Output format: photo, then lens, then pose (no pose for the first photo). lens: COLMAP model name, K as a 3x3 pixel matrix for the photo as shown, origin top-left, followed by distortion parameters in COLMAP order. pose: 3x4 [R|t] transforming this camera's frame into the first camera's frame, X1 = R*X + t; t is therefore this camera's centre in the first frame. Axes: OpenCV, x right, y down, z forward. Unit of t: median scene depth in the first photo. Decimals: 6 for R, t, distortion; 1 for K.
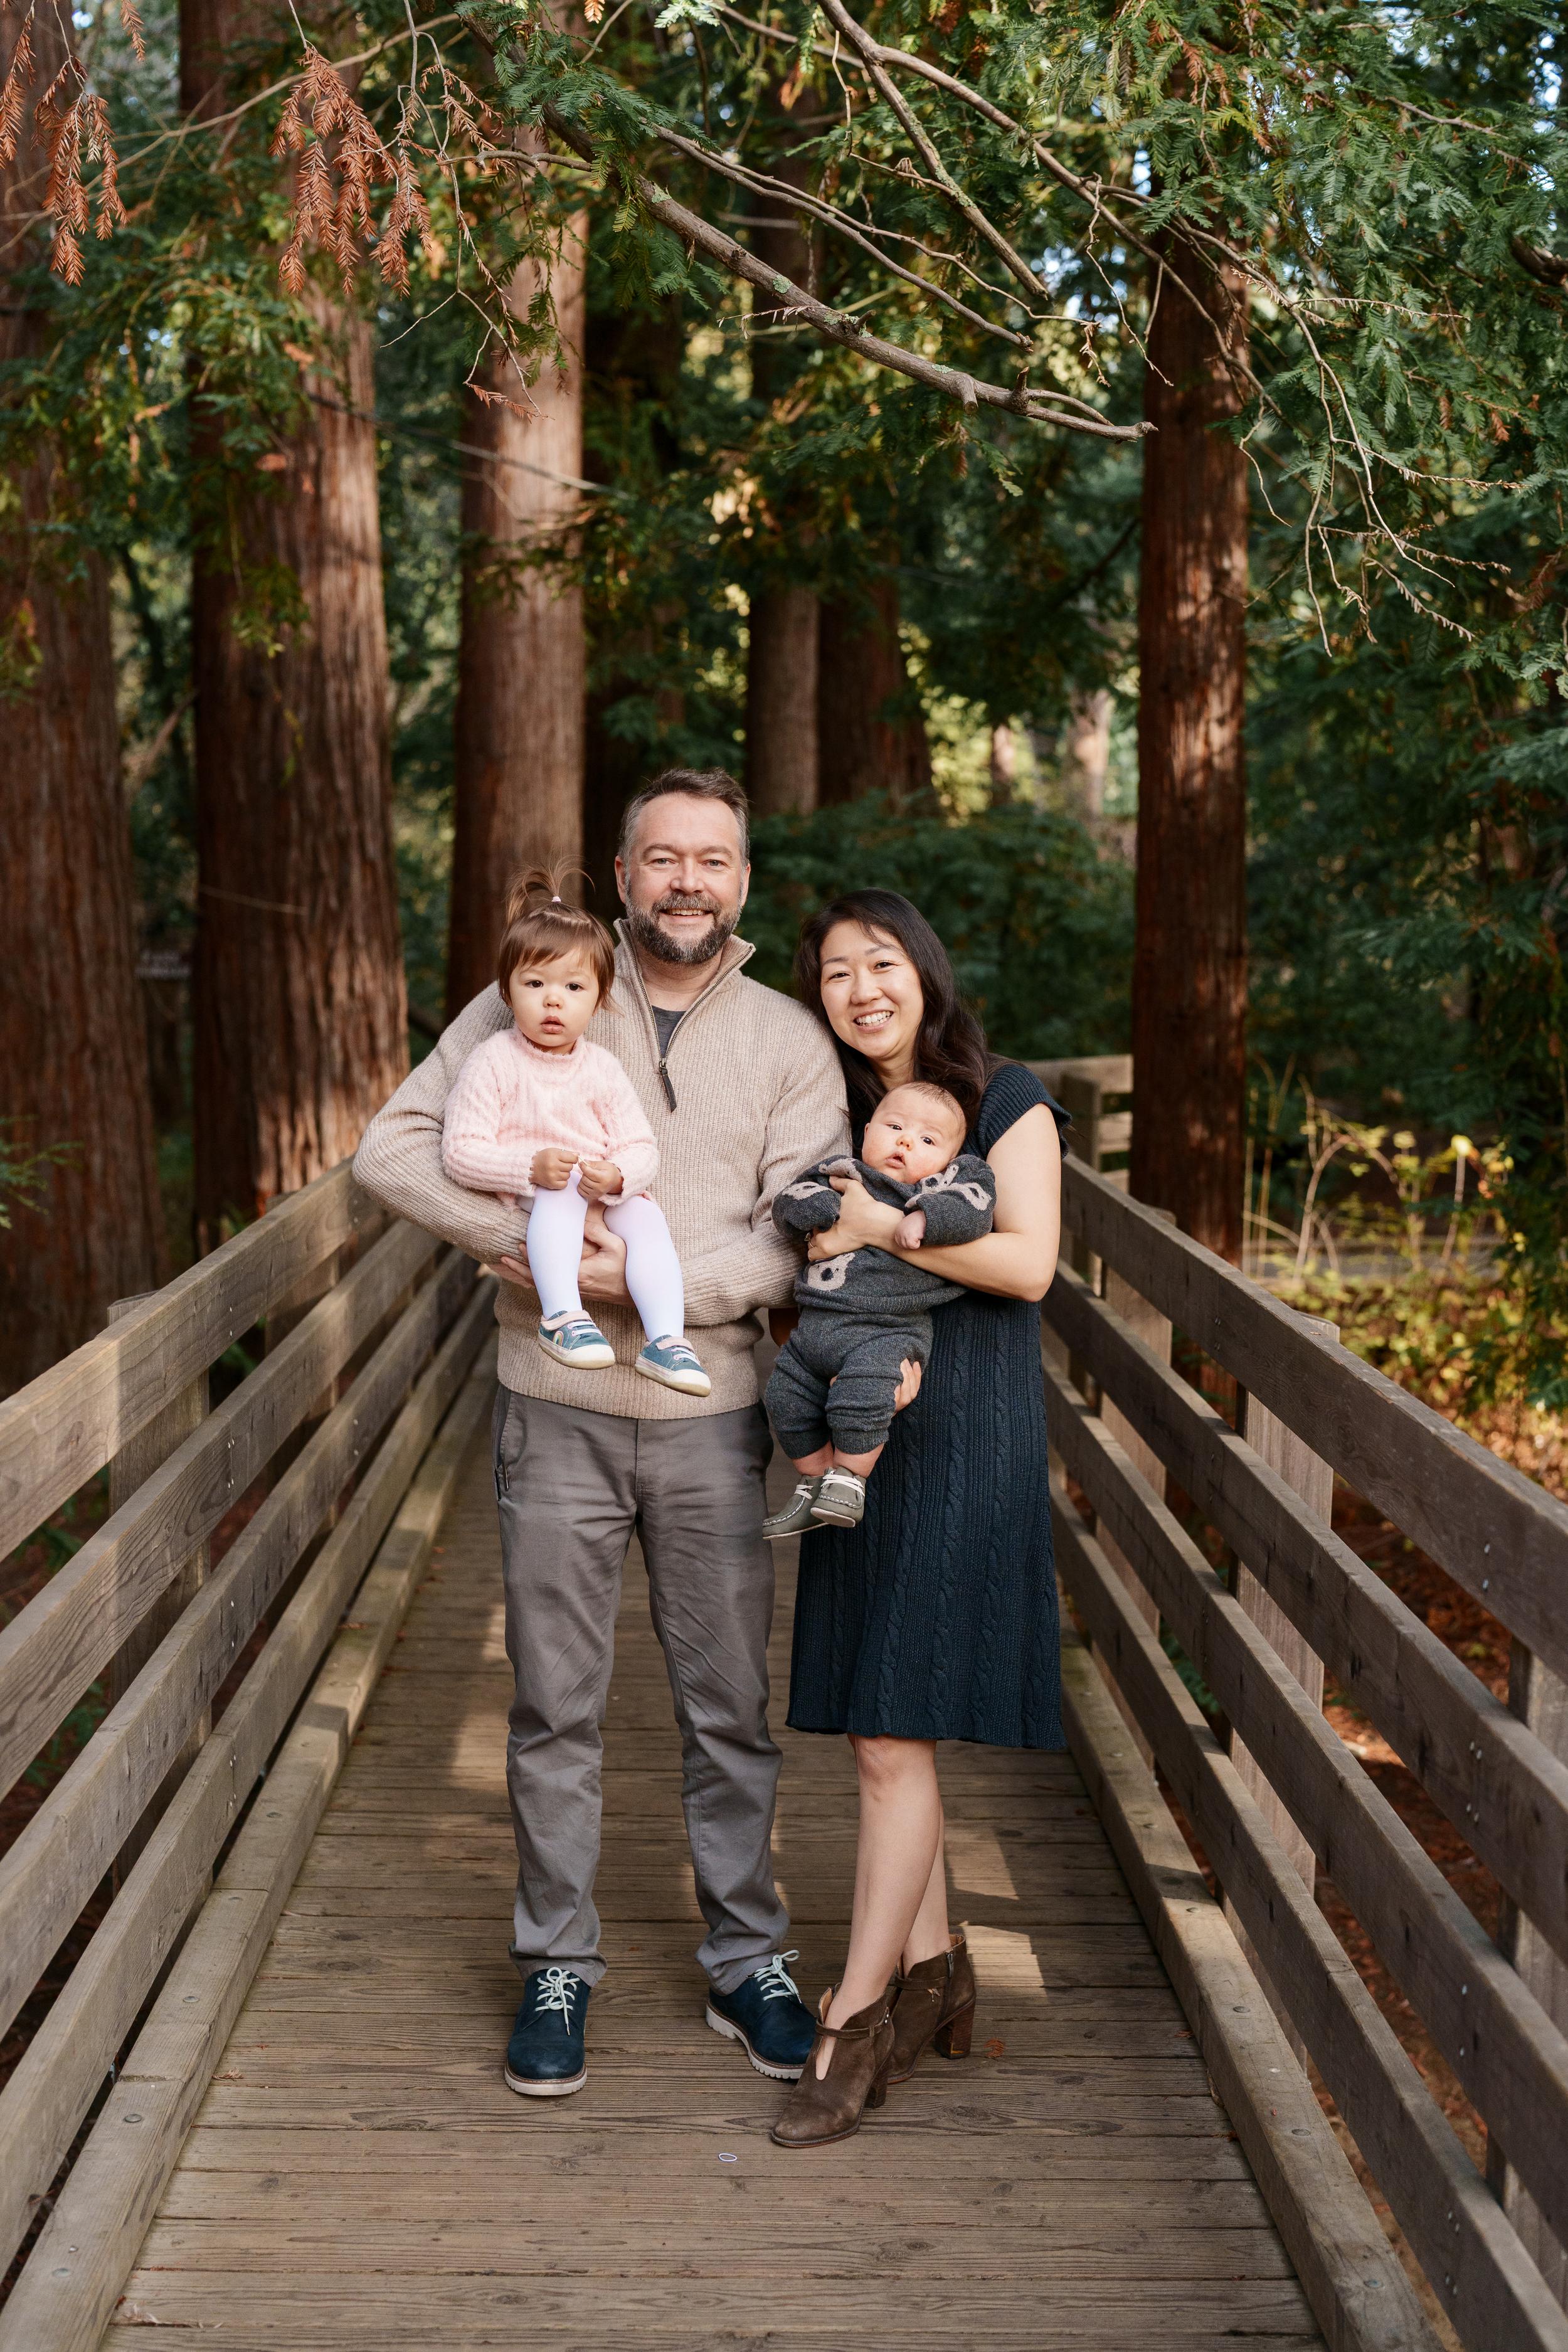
lens RADIAL K [[3387.4, 0, 777.3], [0, 3387.4, 1225.3], [0, 0, 1]] dist [-0.021739, 0.114408]
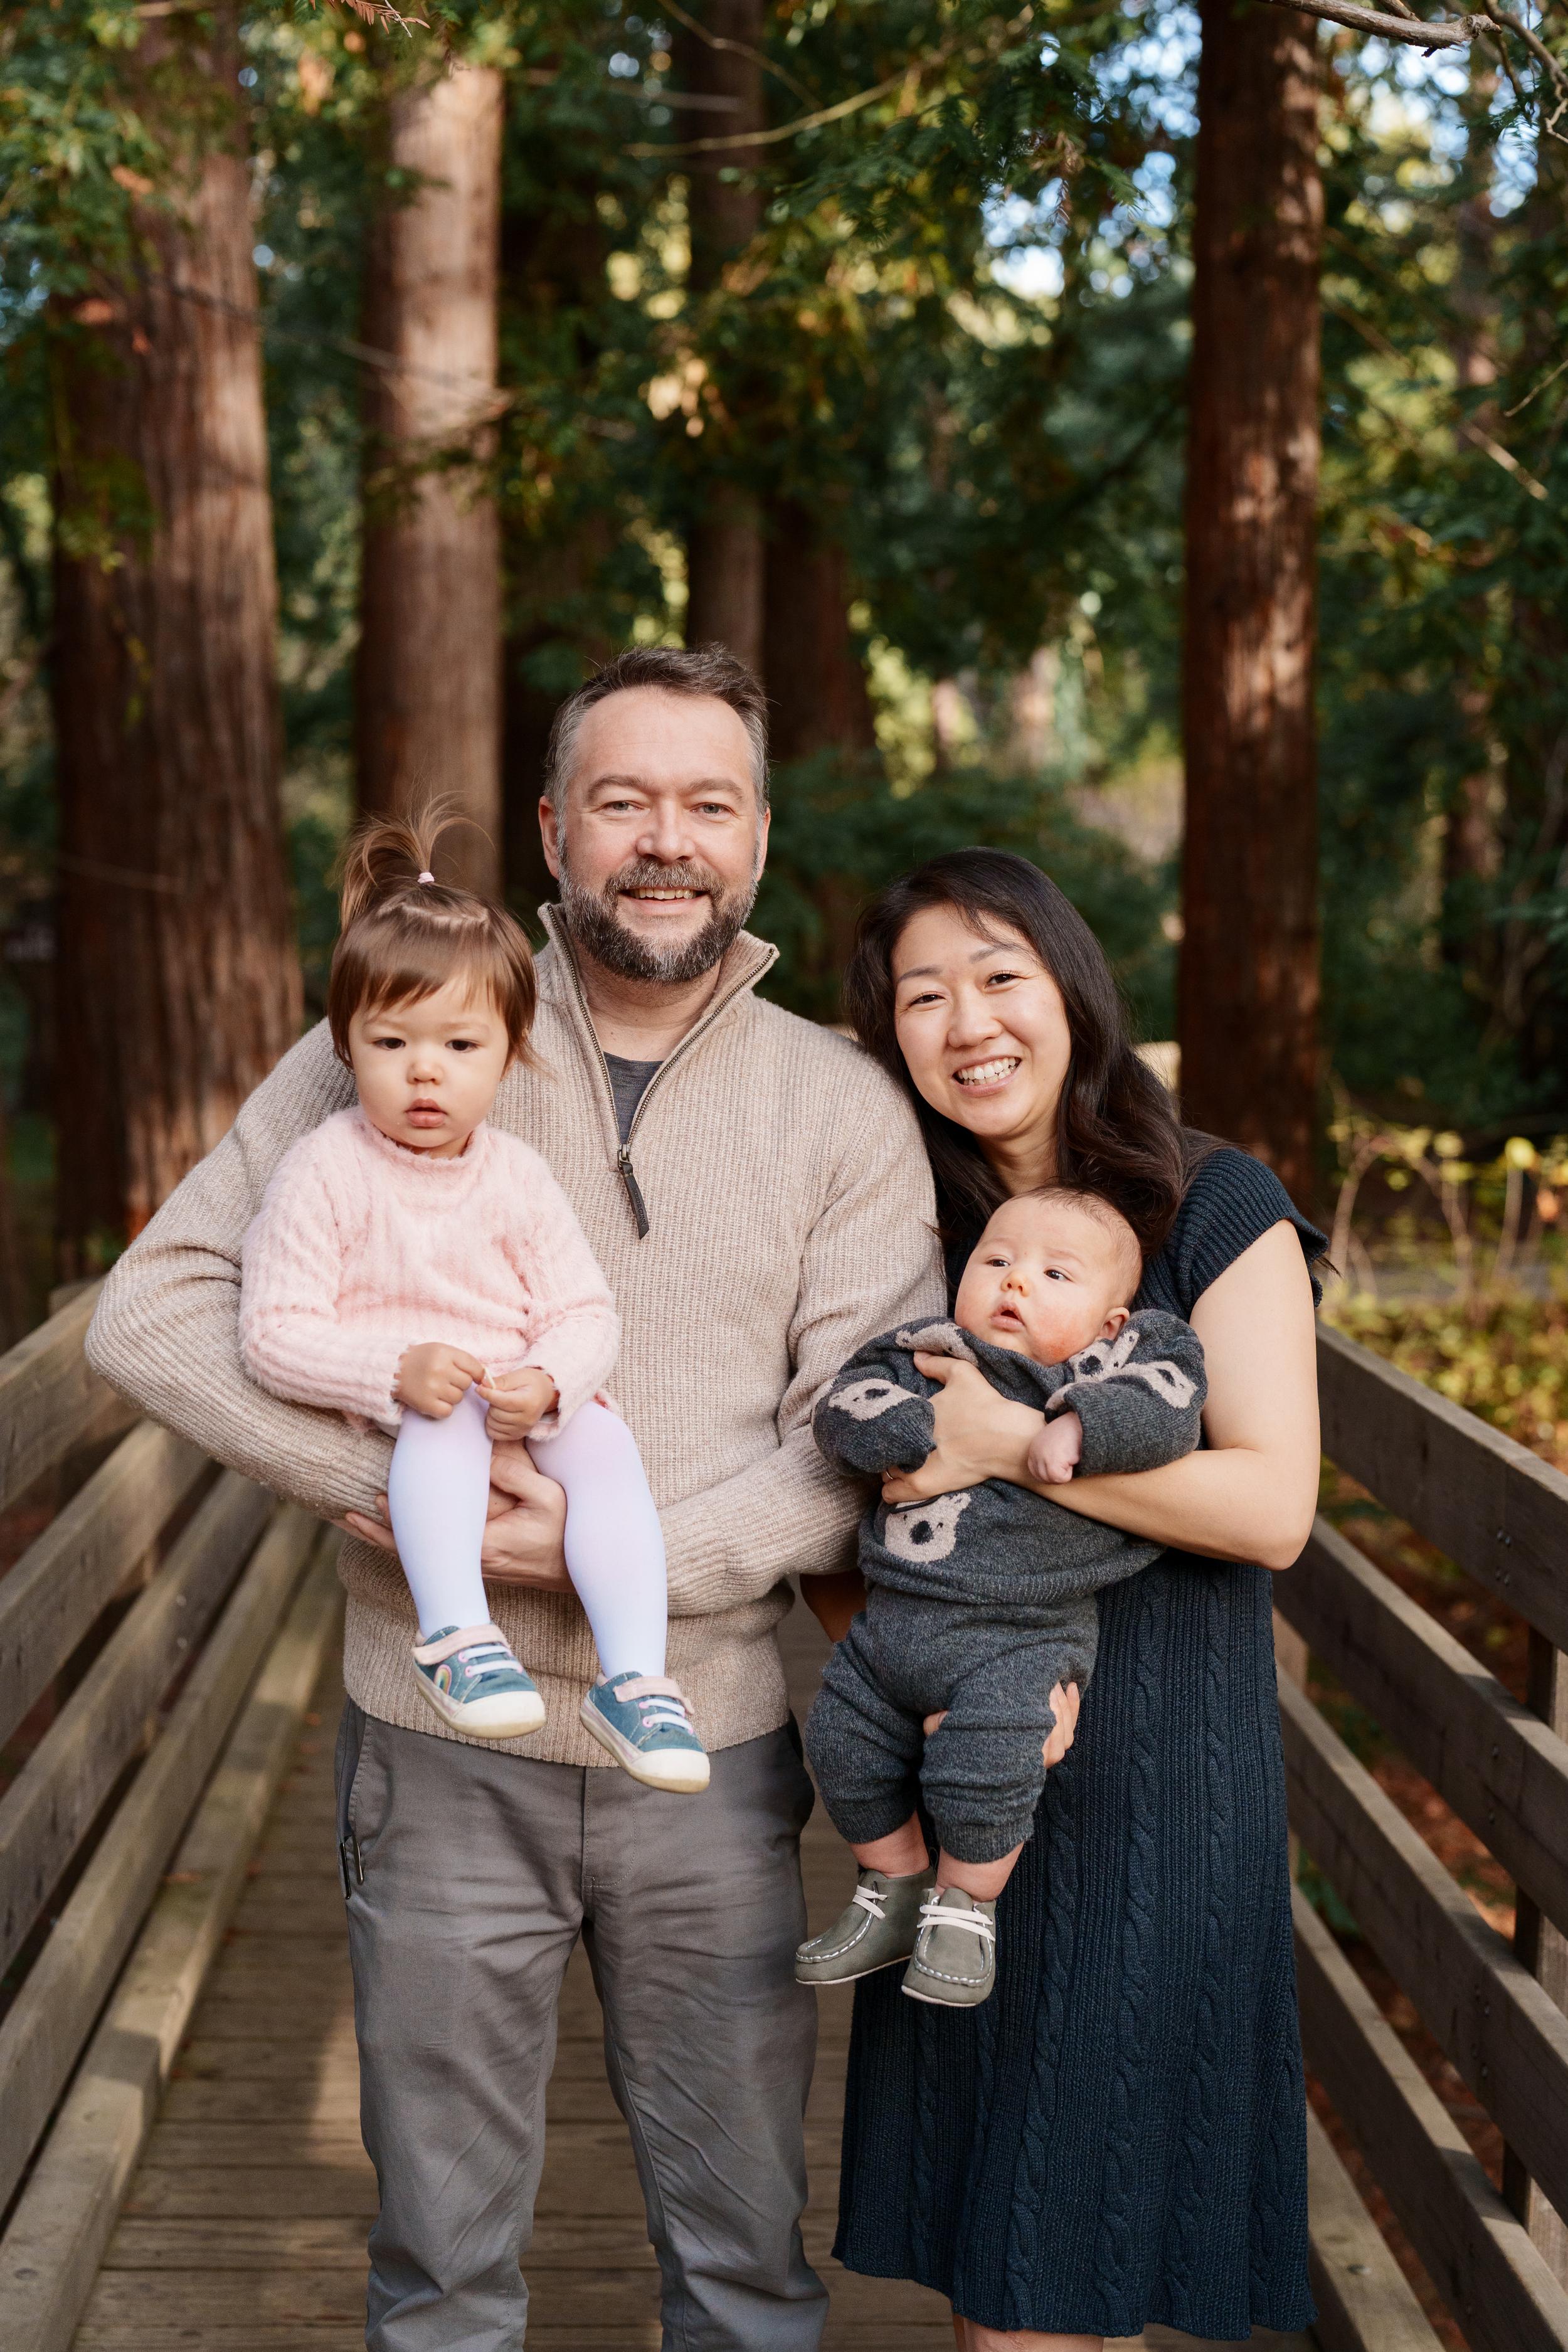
lens RADIAL K [[3387.4, 0, 777.3], [0, 3387.4, 1225.3], [0, 0, 1]] dist [-0.021739, 0.114408]
pose [[0.999727, -0.006277, 0.022522, -0.019001], [0.006079, 0.999942, 0.008862, -0.037291], [-0.022576, -0.008722, 0.999707, 0.384930]]
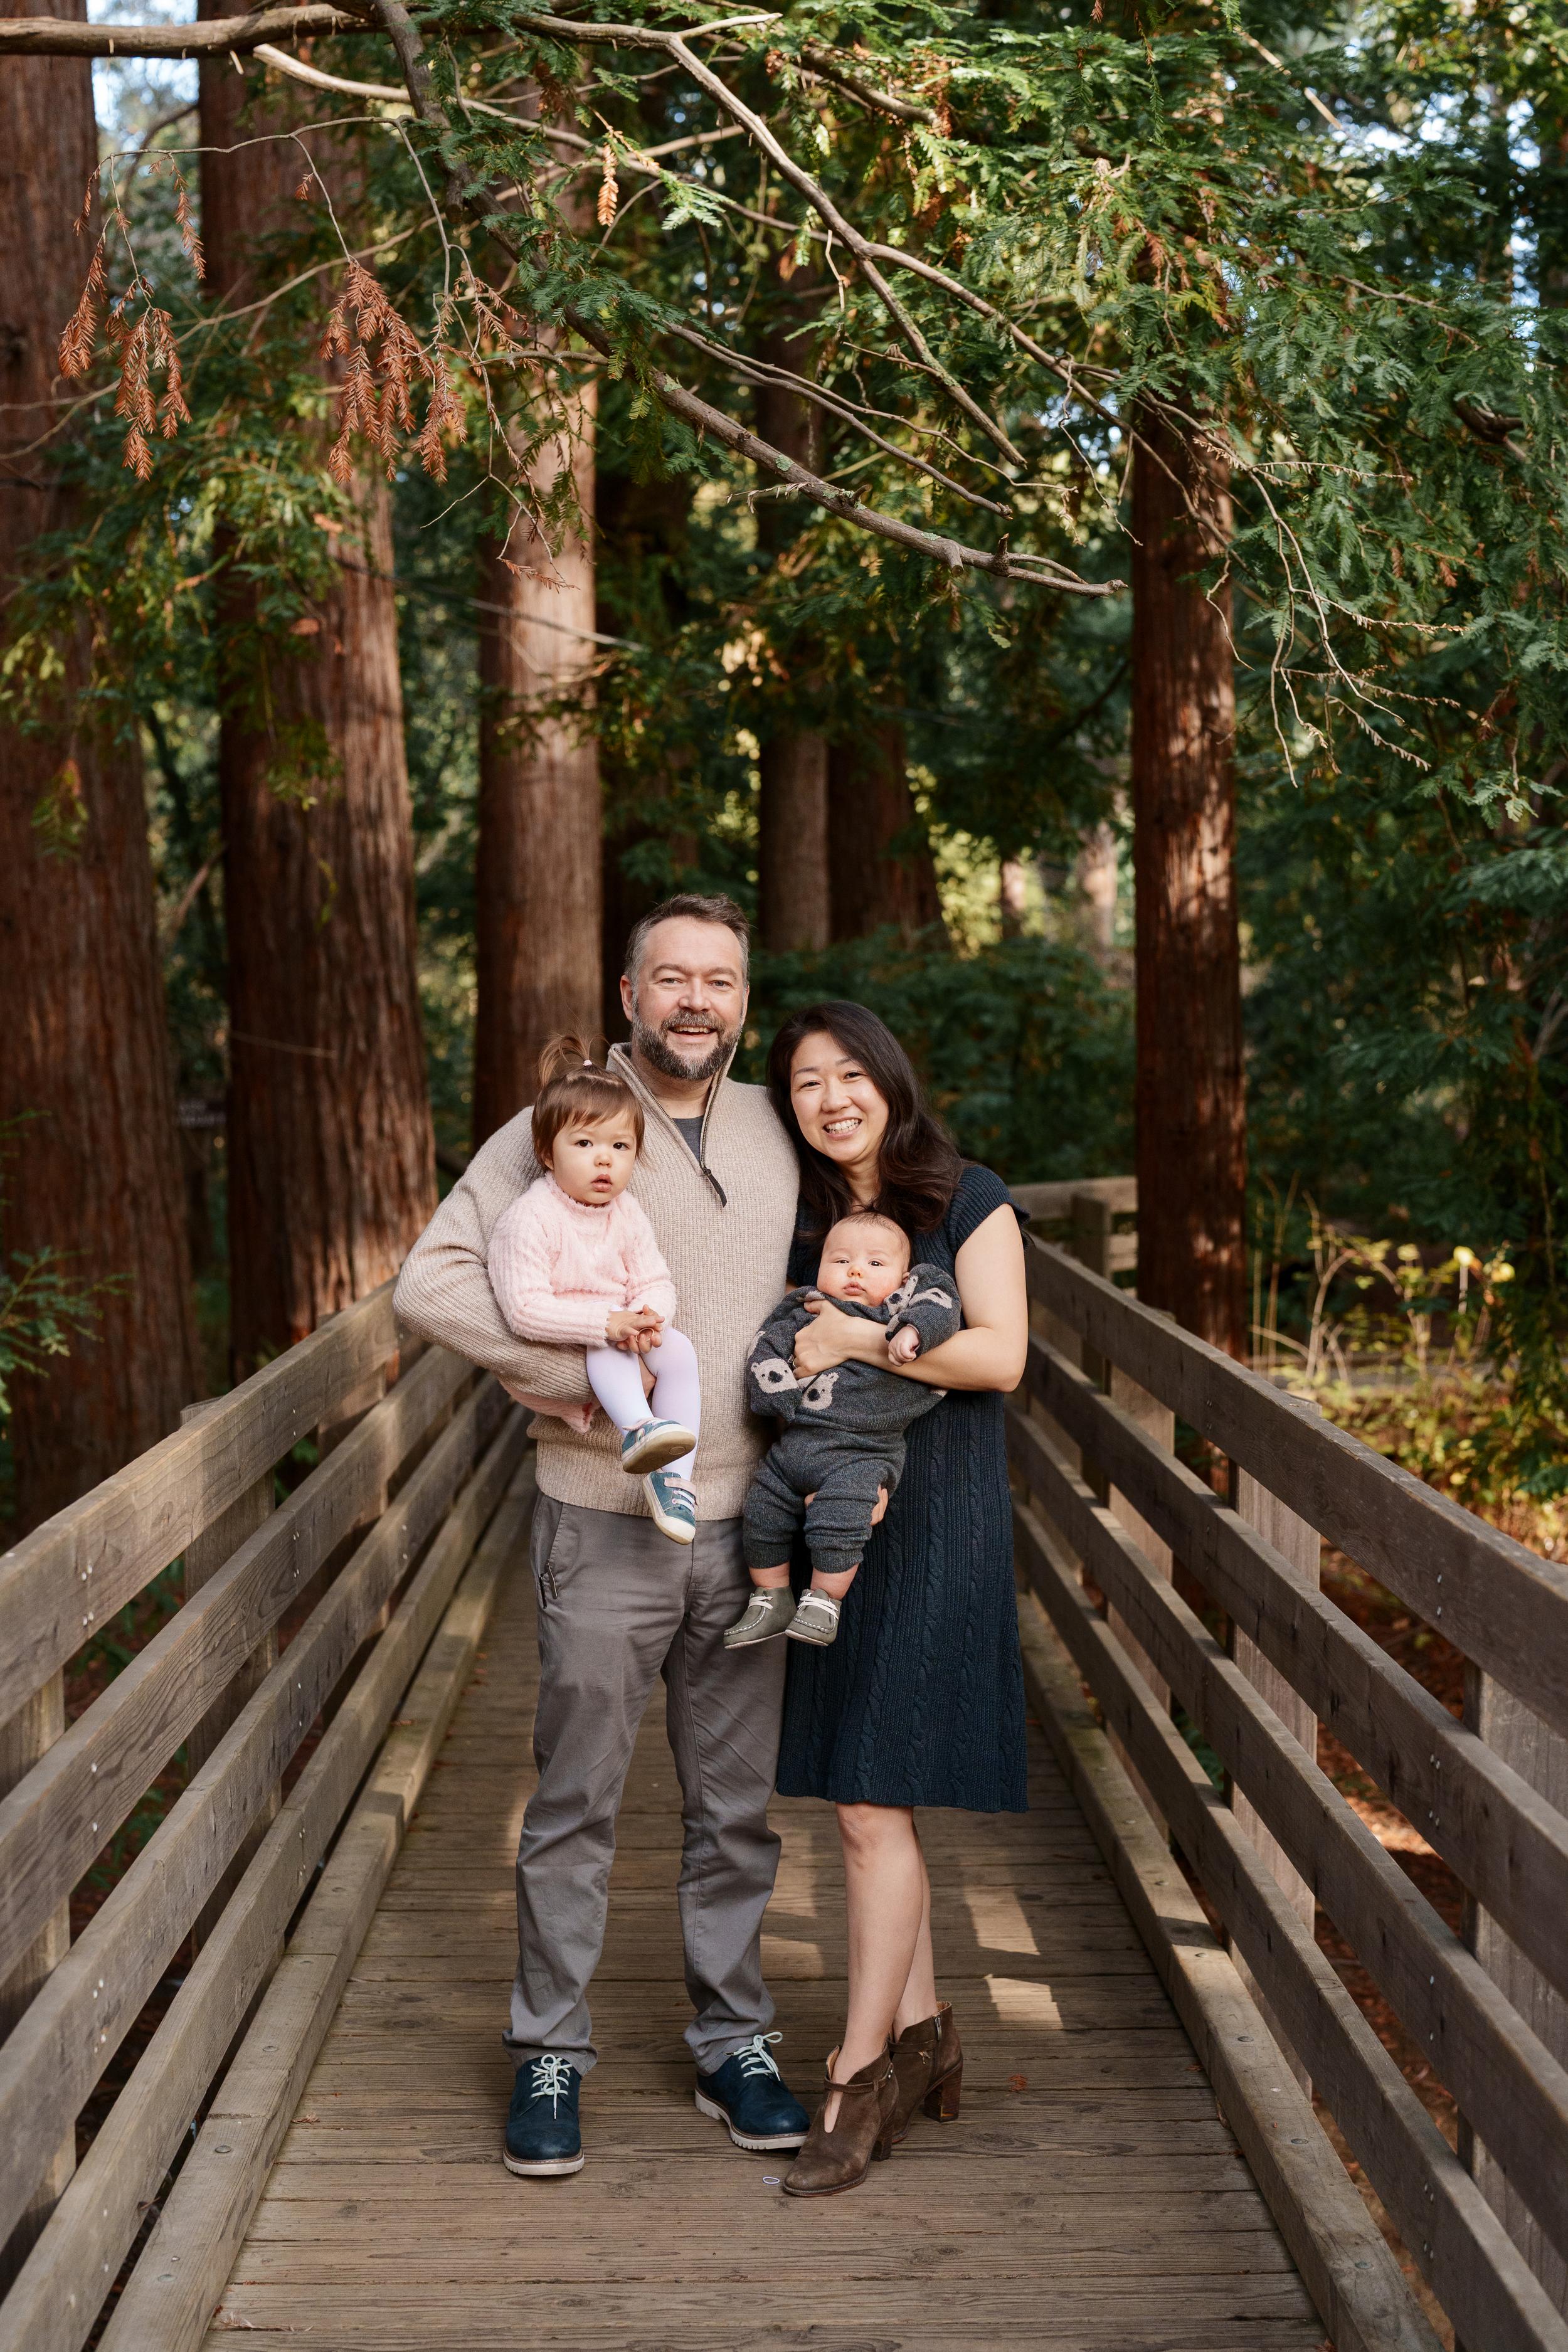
lens RADIAL K [[3387.4, 0, 777.3], [0, 3387.4, 1225.3], [0, 0, 1]] dist [-0.021739, 0.114408]
pose [[0.999749, -0.021599, -0.005947, 0.000300], [0.021337, 0.998928, -0.041075, 0.013383], [0.006828, 0.040938, 0.999138, -0.081057]]
